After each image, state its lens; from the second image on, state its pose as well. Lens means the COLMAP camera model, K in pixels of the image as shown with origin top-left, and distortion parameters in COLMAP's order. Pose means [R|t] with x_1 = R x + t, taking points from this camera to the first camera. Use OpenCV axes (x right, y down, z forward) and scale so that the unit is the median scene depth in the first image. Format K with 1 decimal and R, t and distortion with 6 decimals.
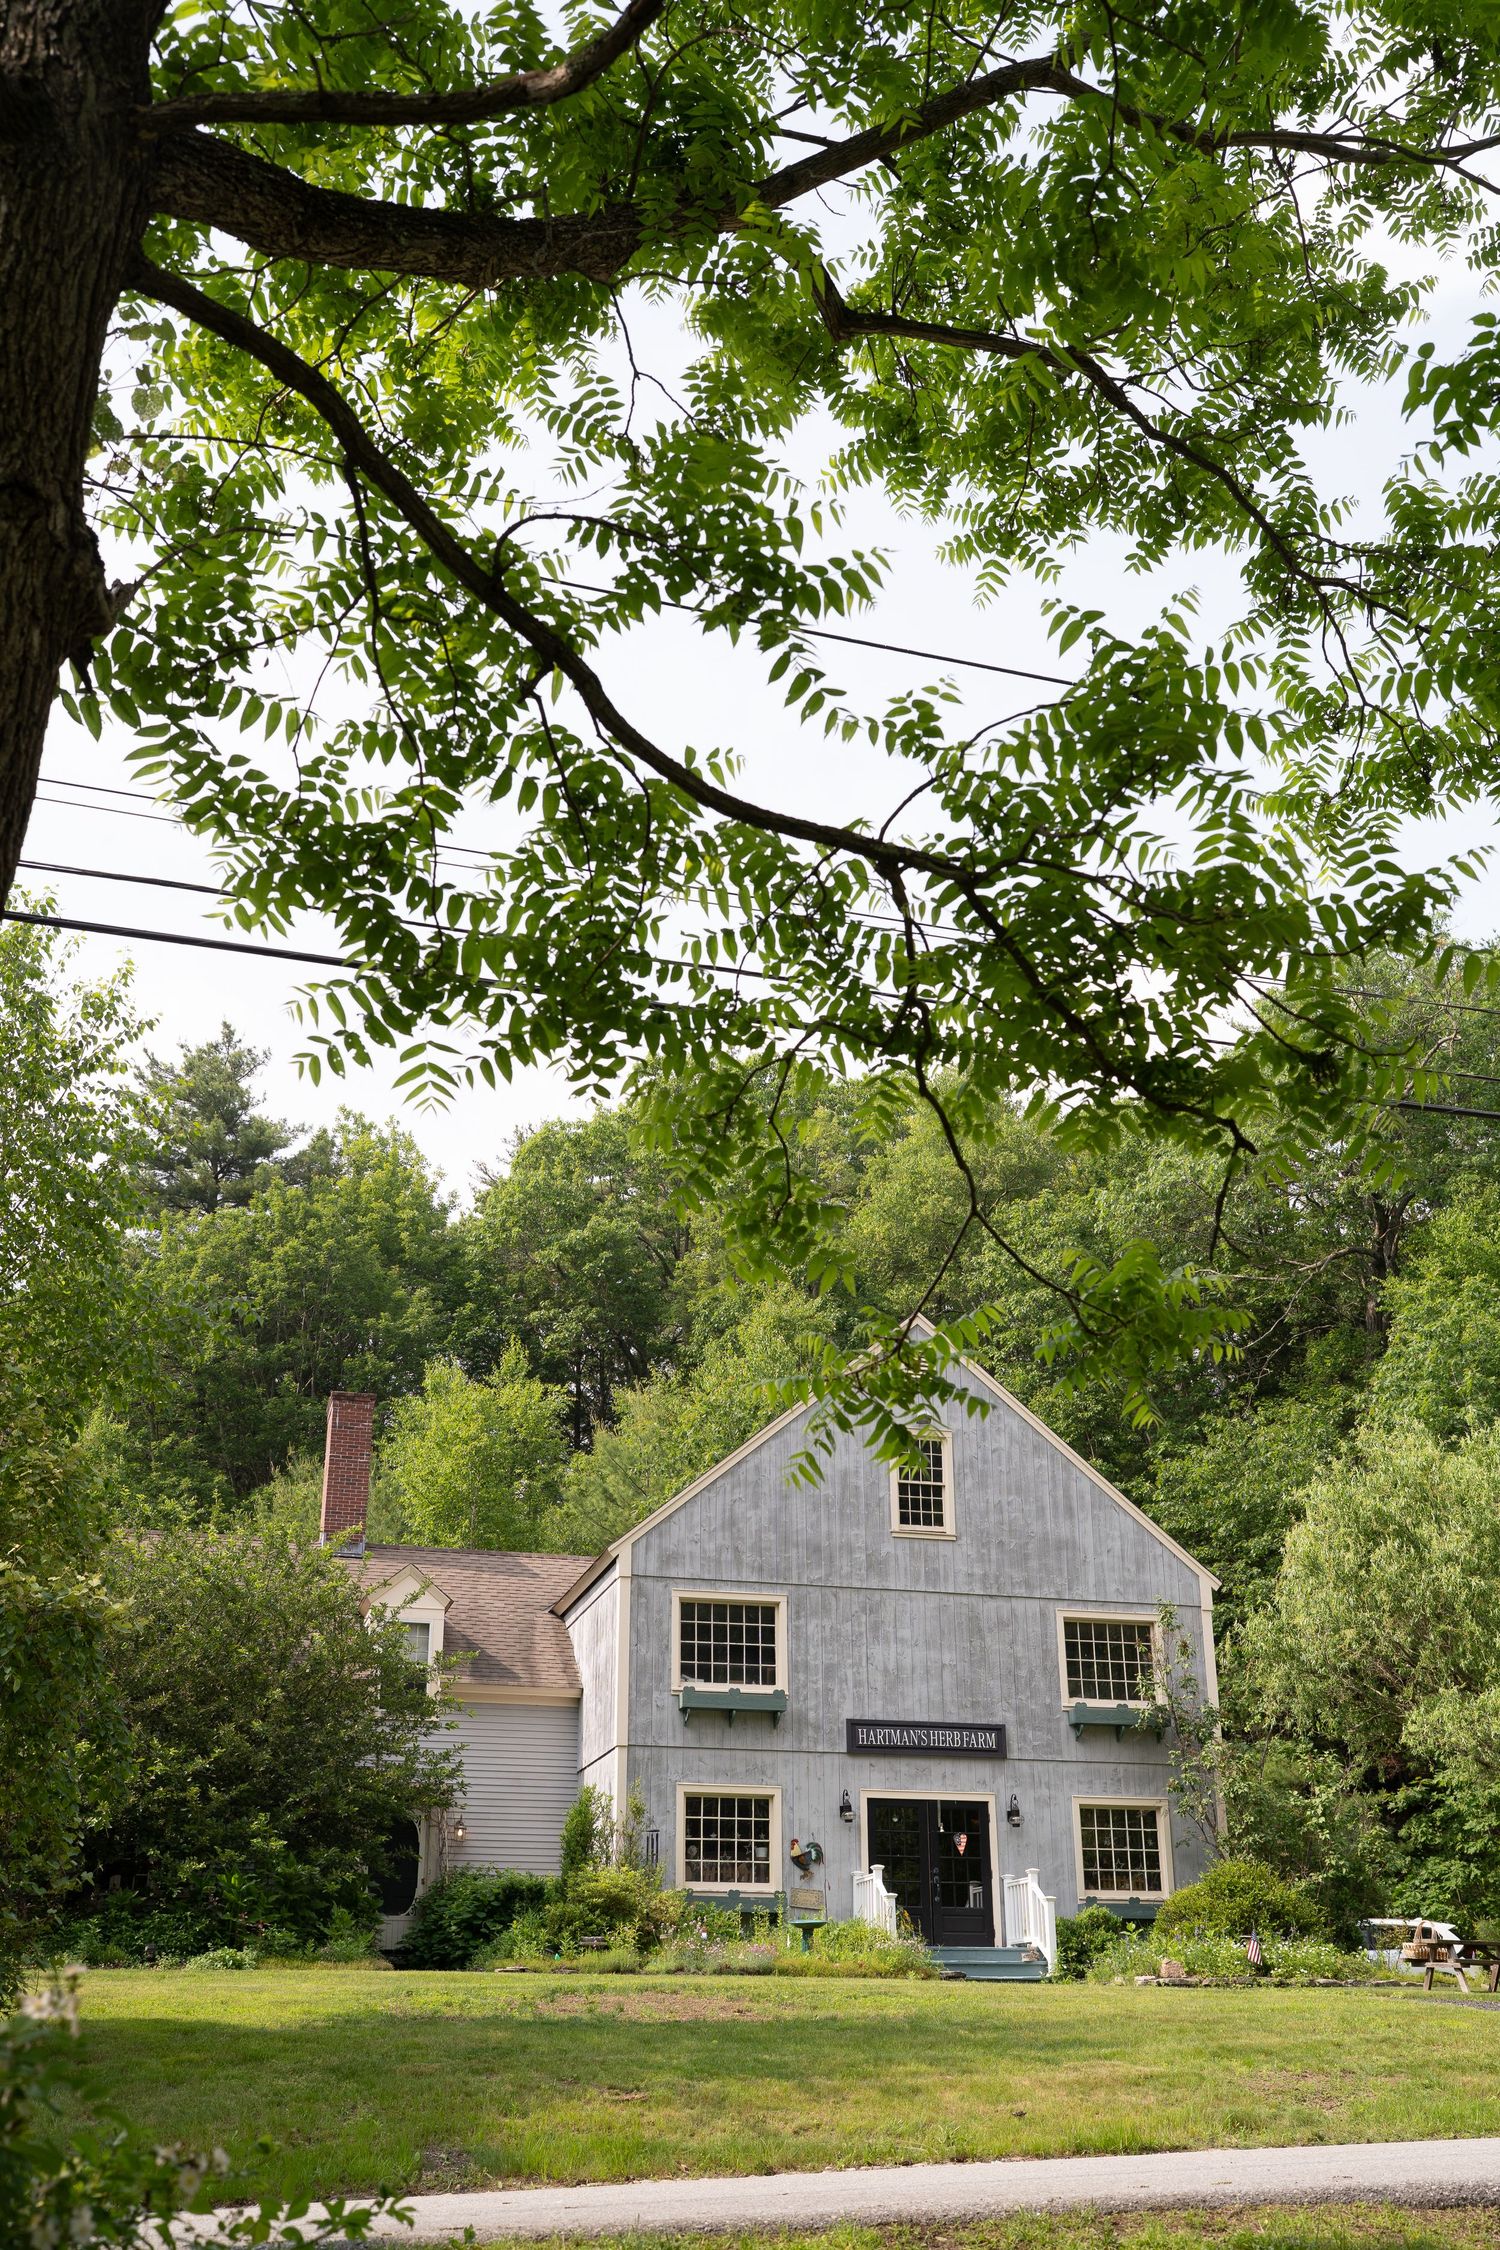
lens RADIAL K [[2208.3, 0, 749.0], [0, 2208.3, 1029.2], [0, 0, 1]] dist [-0.059285, 0.006390]
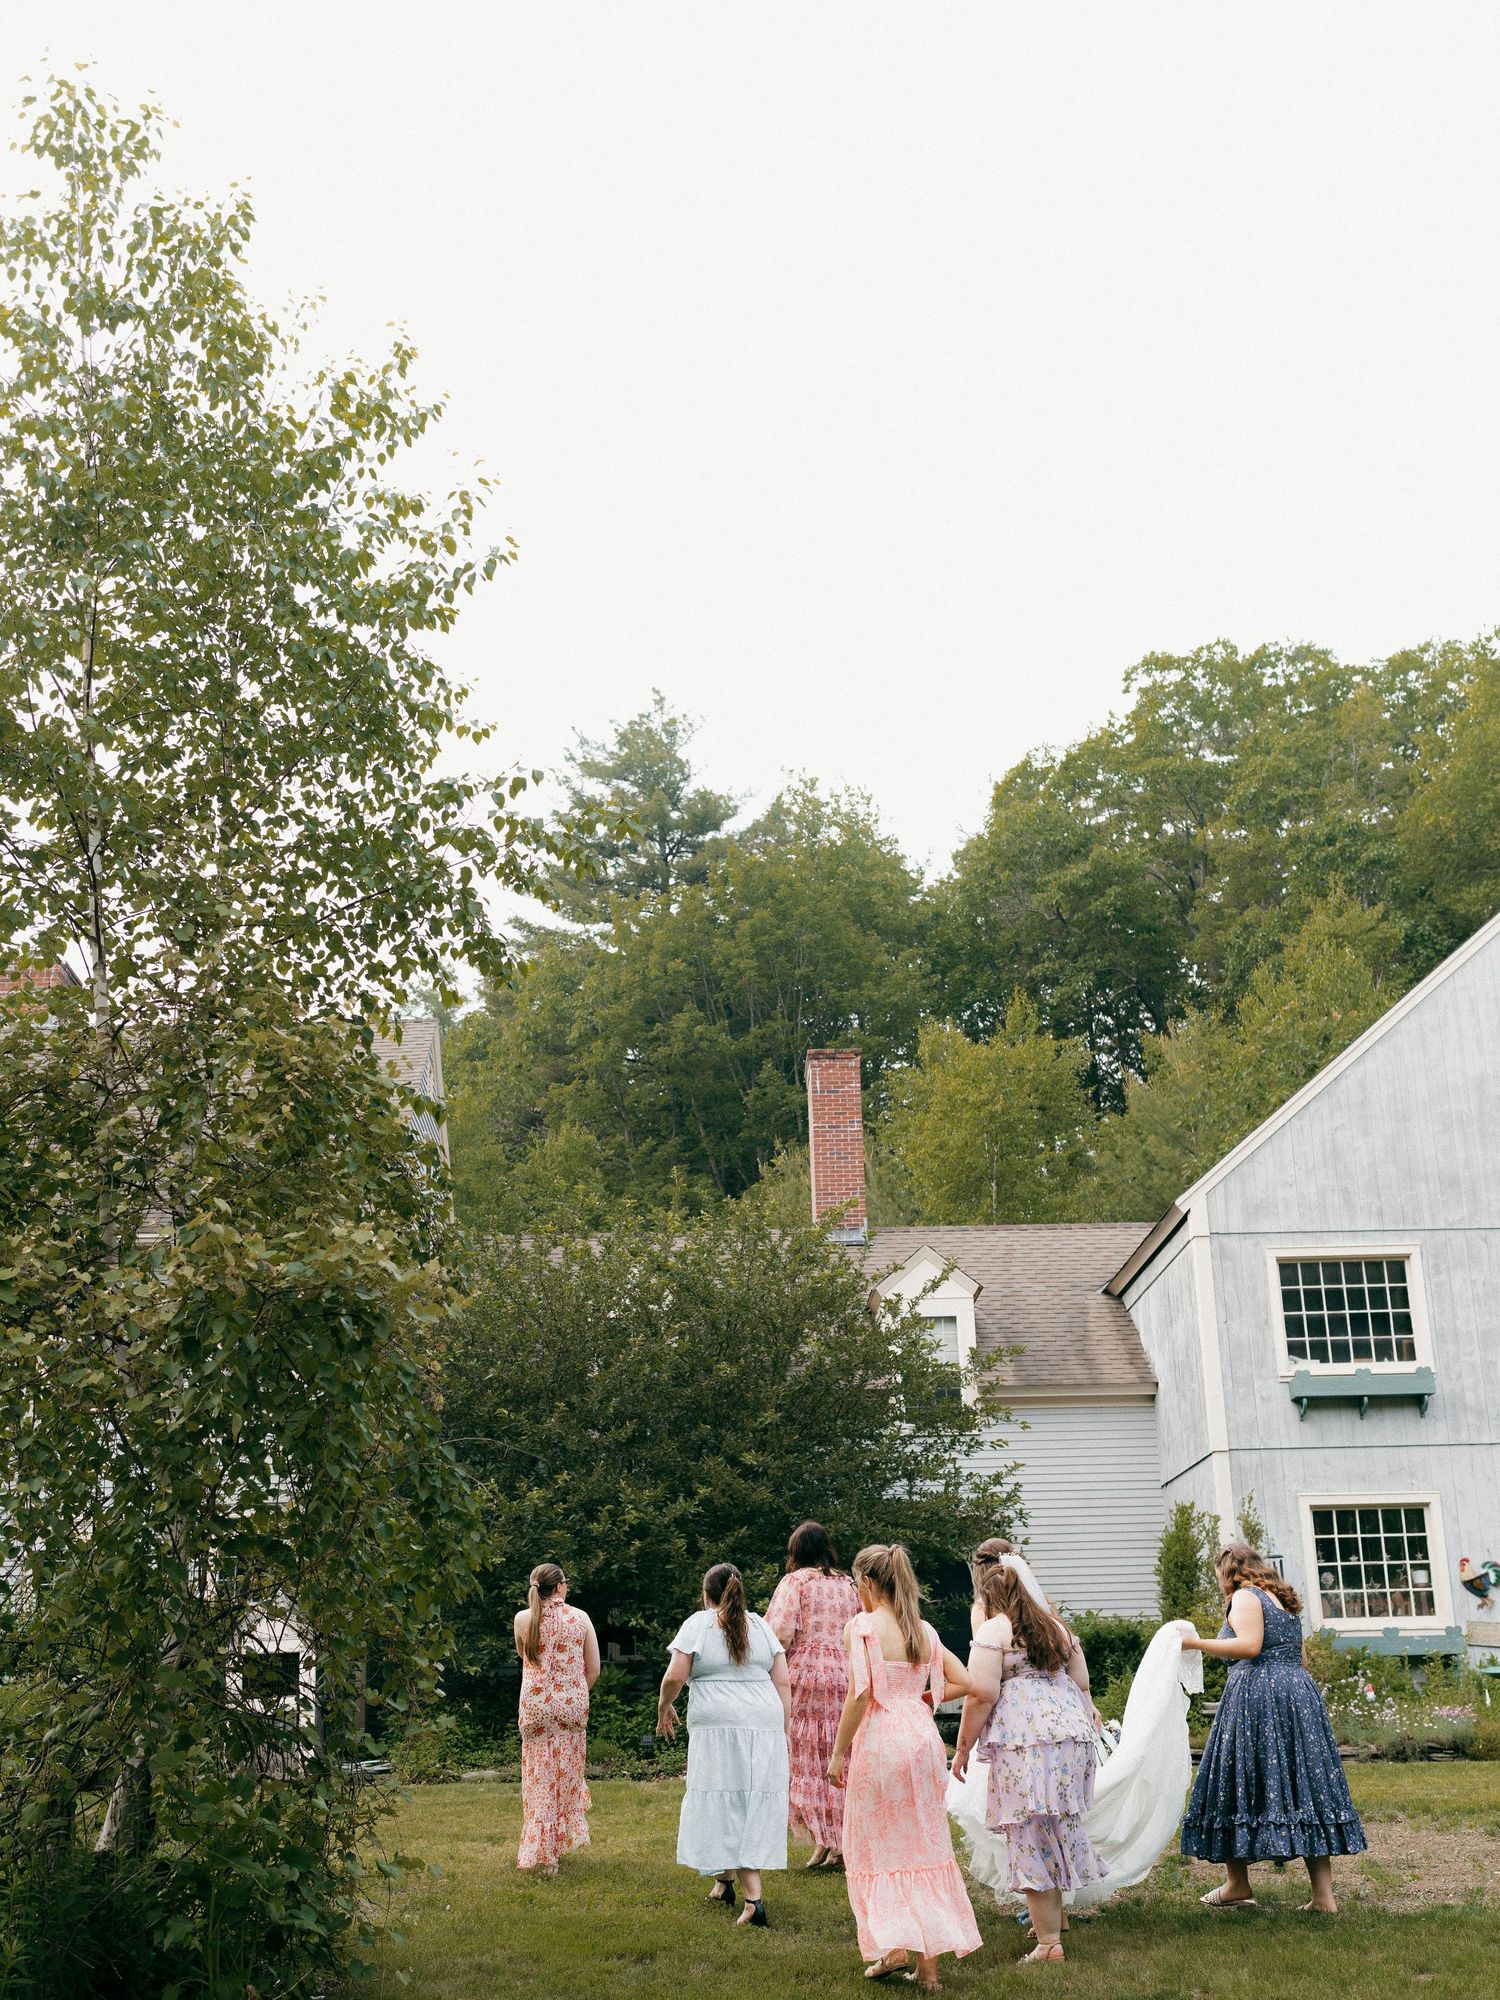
lens RADIAL K [[2208.1, 0, 750.0], [0, 2208.1, 1000.0], [0, 0, 1]] dist [-0.024305, -0.002306]
pose [[0.971286, -0.099137, -0.216277, -0.034722], [0.122925, 0.987422, 0.099437, 0.070855], [0.203699, -0.123168, 0.971255, 0.227346]]
